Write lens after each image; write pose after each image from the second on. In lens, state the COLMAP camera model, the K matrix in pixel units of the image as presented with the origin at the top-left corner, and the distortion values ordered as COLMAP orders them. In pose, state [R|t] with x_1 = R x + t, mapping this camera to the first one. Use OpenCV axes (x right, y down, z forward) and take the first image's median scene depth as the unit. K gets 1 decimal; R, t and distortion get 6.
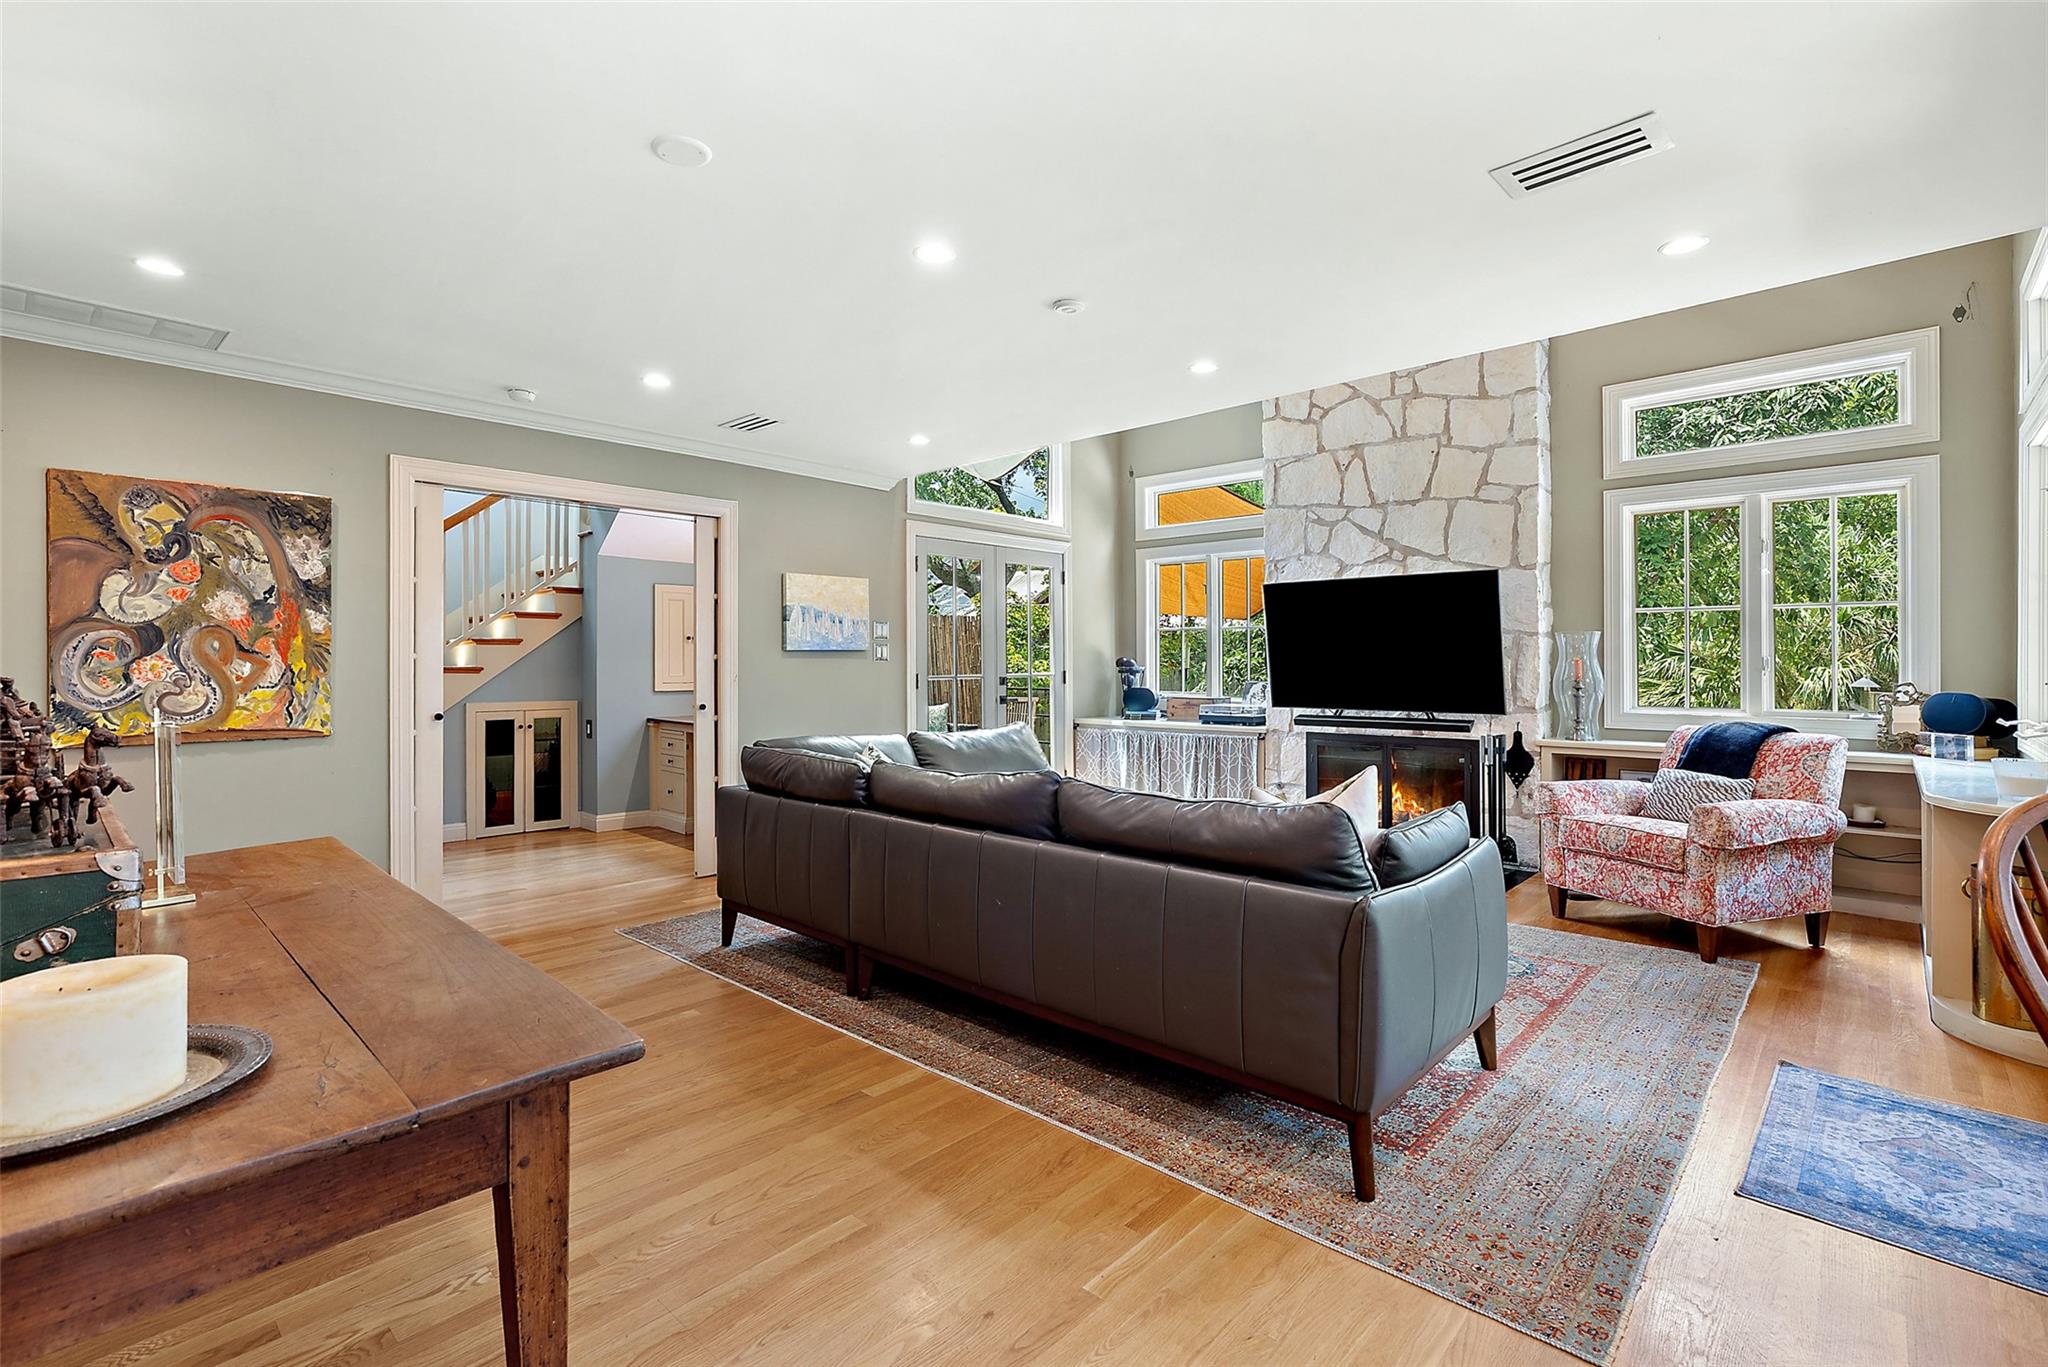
lens RADIAL K [[930.0, 0, 1038.1], [0, 930.0, 658.9], [0, 0, 1]] dist [-0.023978, 0.011749]
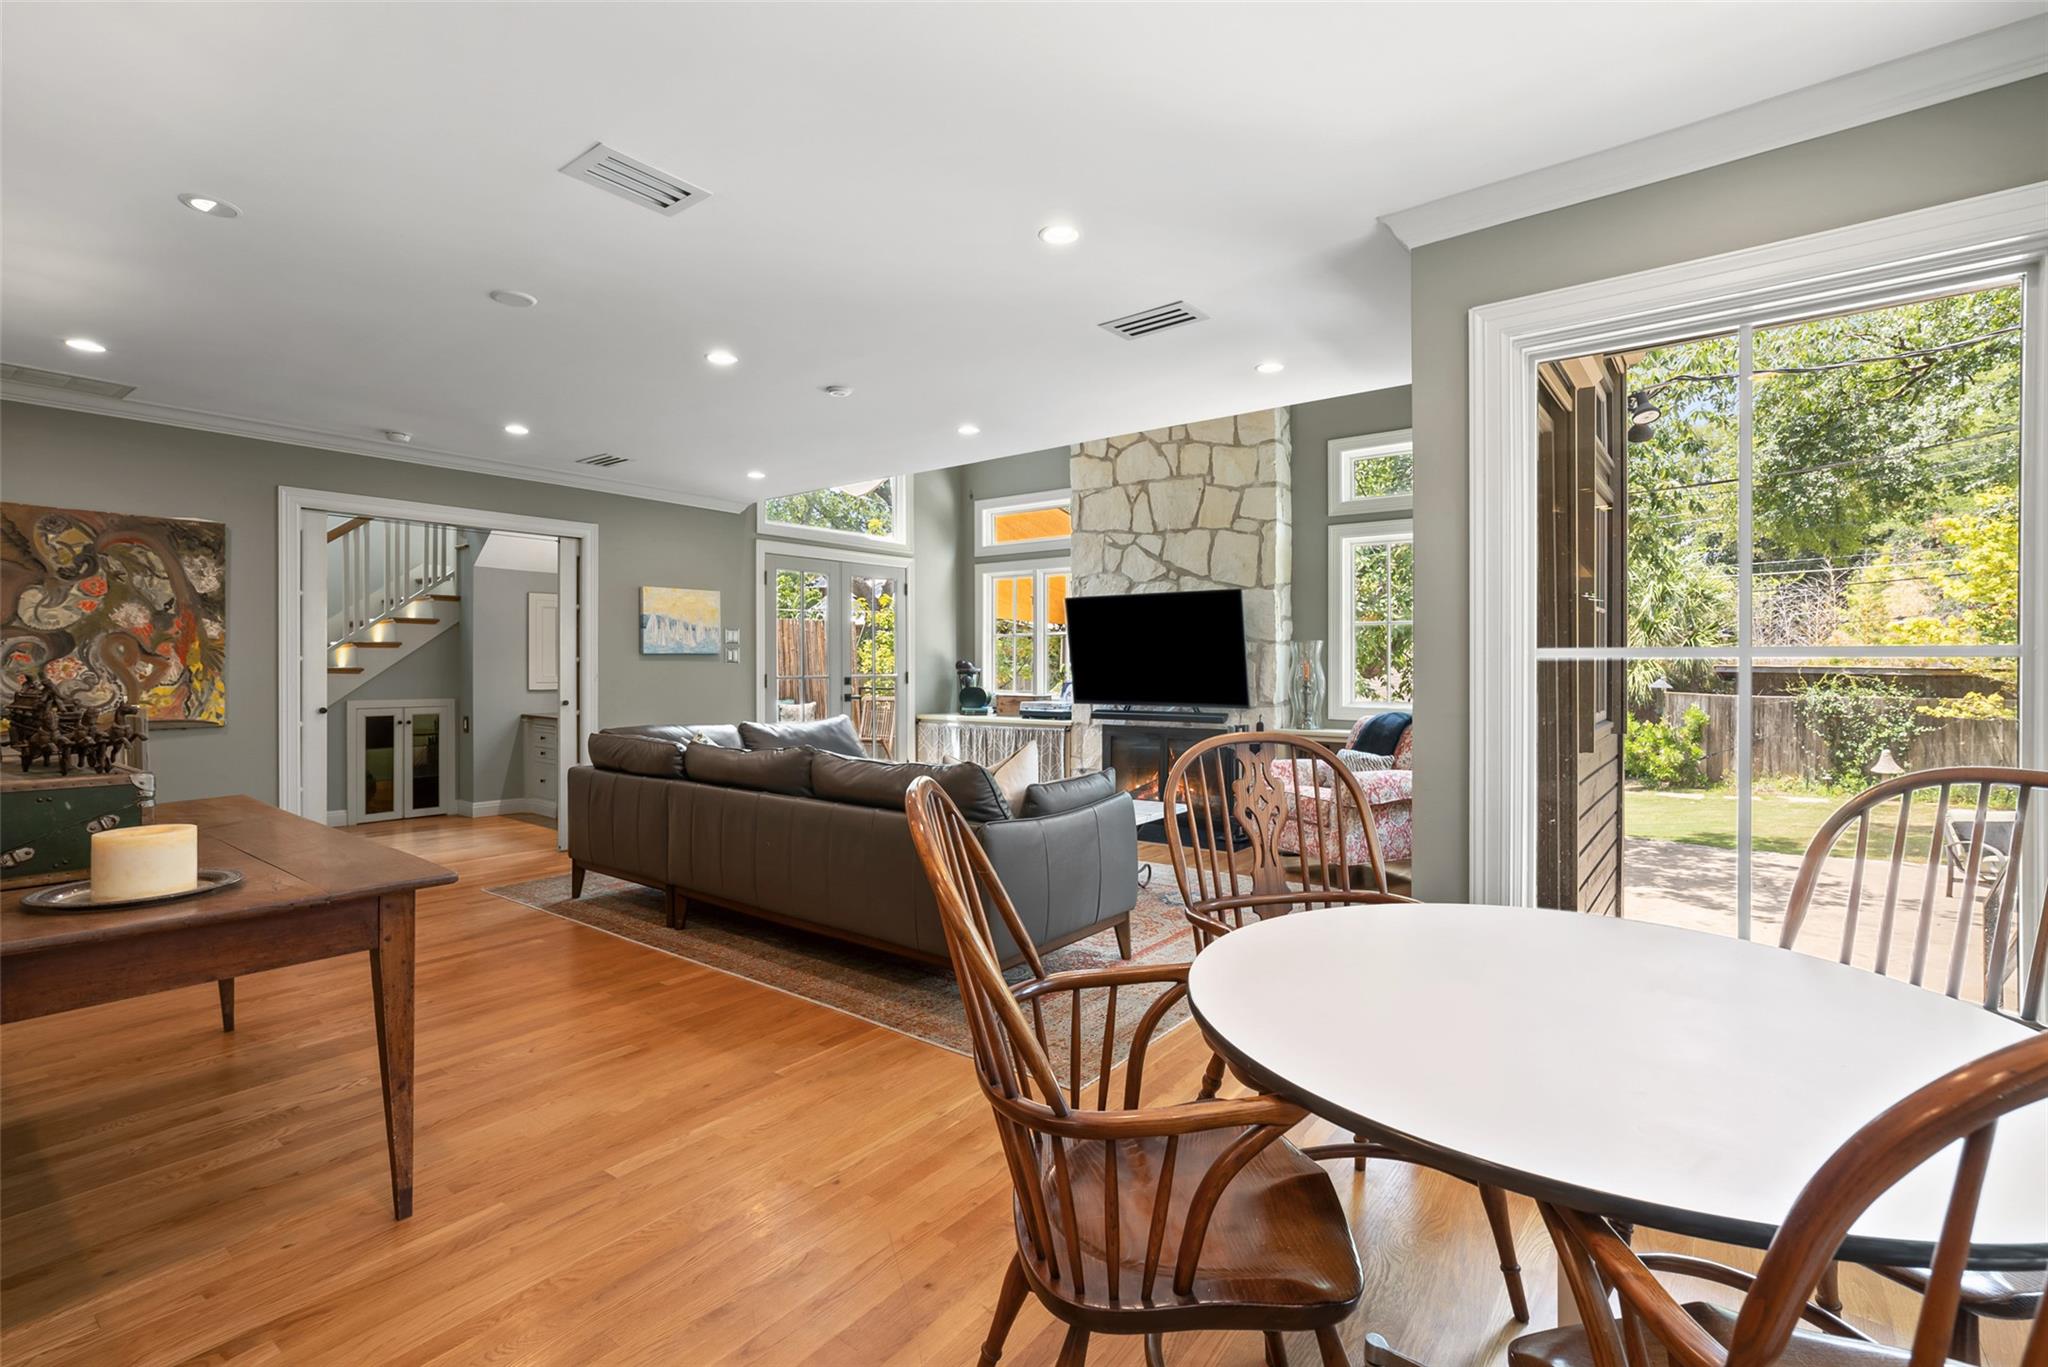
lens RADIAL K [[930.0, 0, 1033.1], [0, 930.0, 666.3], [0, 0, 1]] dist [-0.023978, 0.011749]
pose [[0.996154, 0.001643, 0.087602, 0.114094], [-0.002186, 0.999979, 0.006105, -0.001957], [-0.087590, -0.006273, 0.996137, -0.190607]]
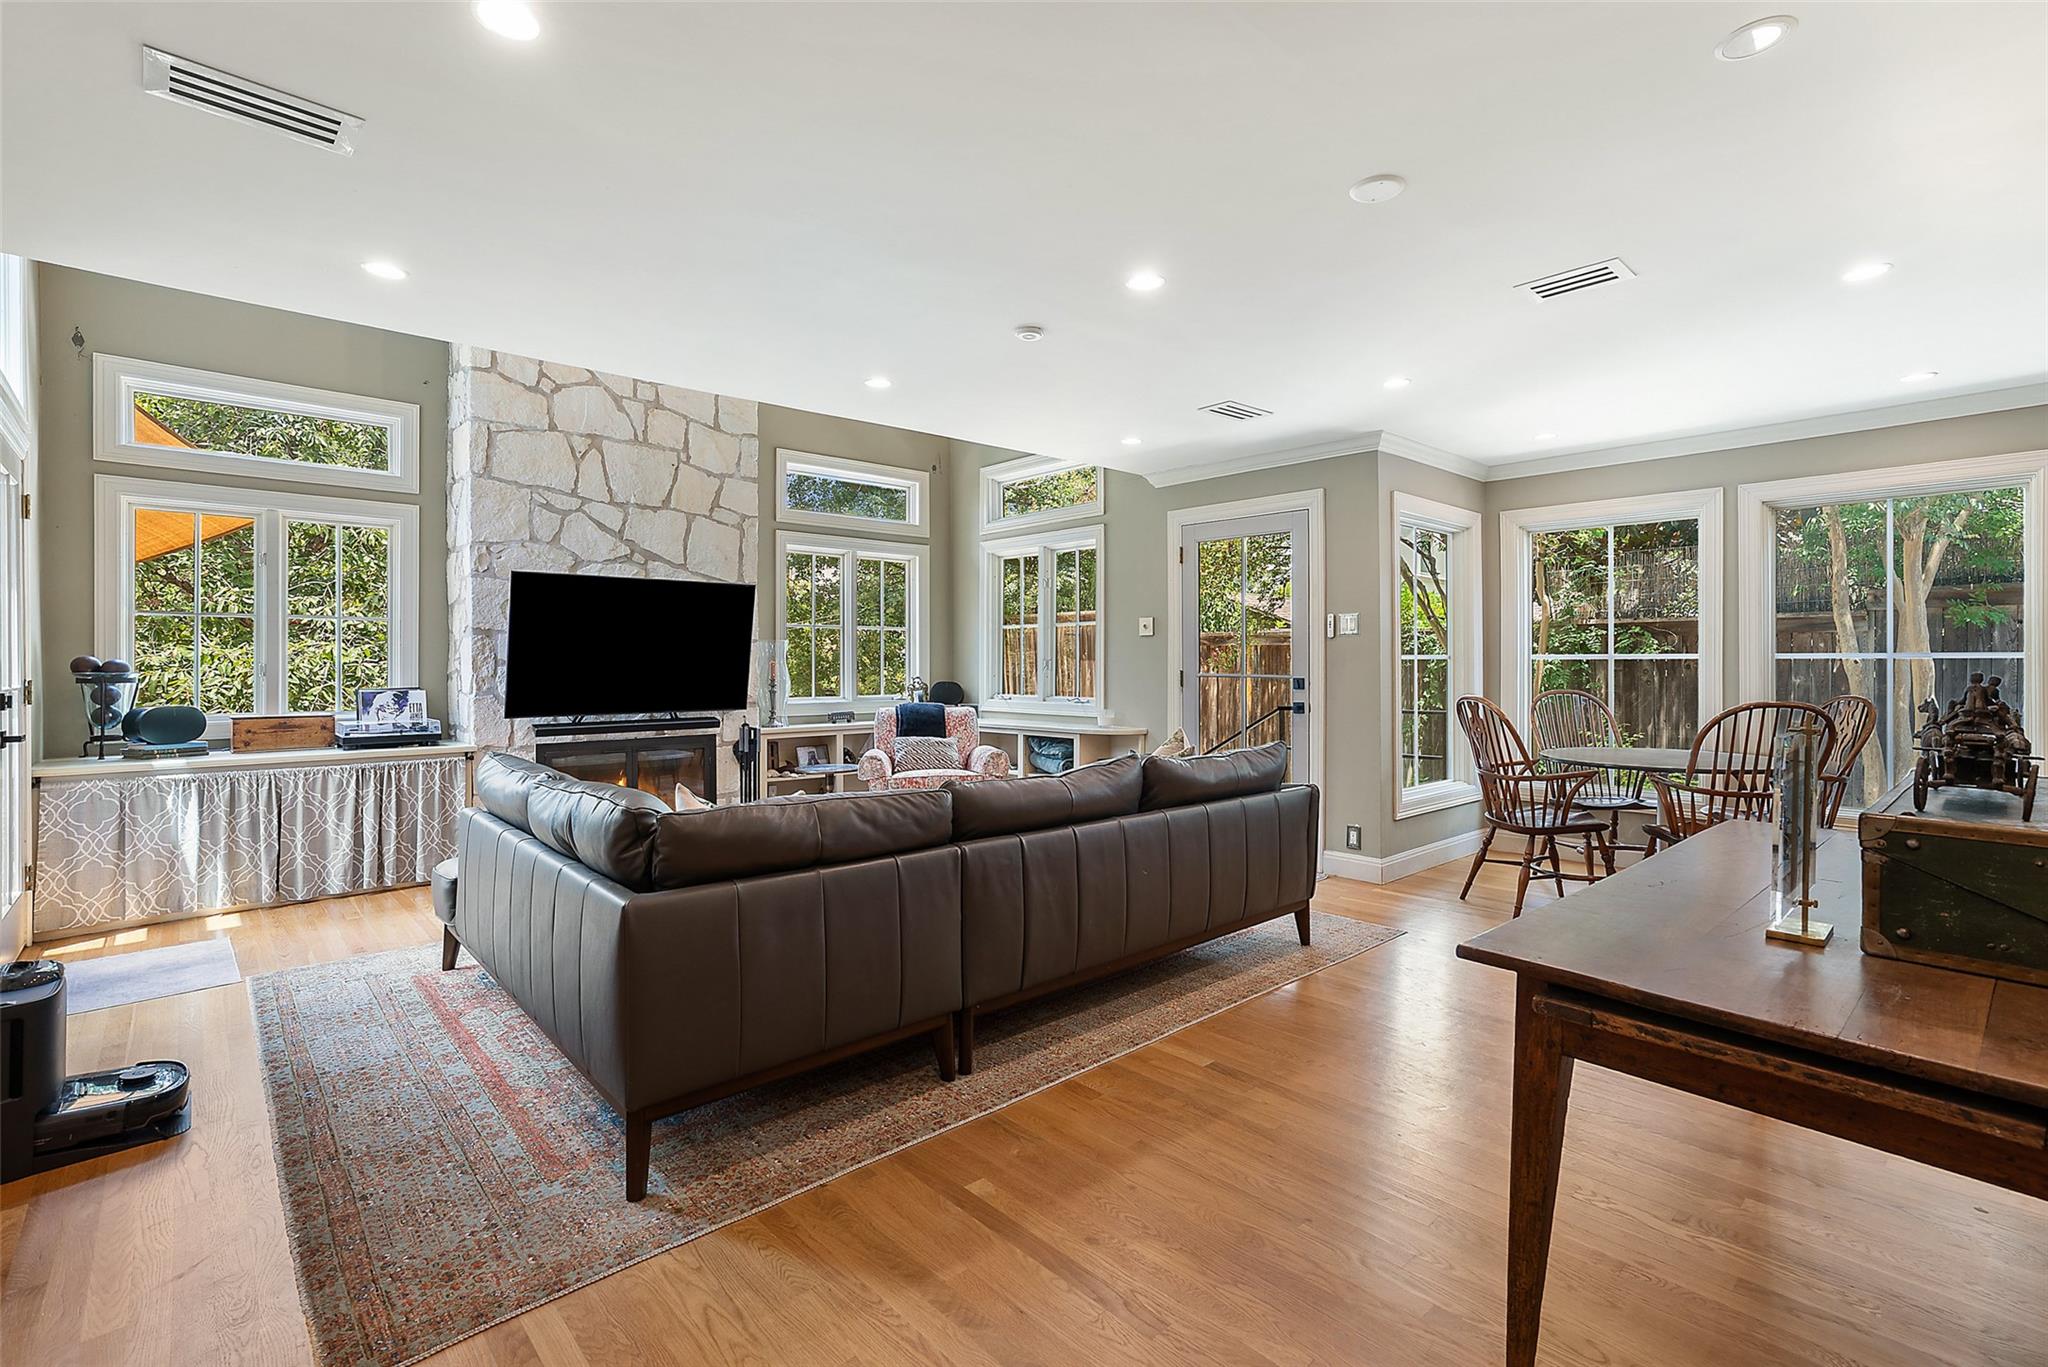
lens RADIAL K [[930.0, 0, 1009.8], [0, 930.0, 657.9], [0, 0, 1]] dist [-0.023978, 0.011749]
pose [[0.103412, 0.007880, 0.994607, -0.620223], [-0.001408, 0.999969, -0.007776, 0.003834], [-0.994638, -0.000596, 0.103420, 0.542226]]
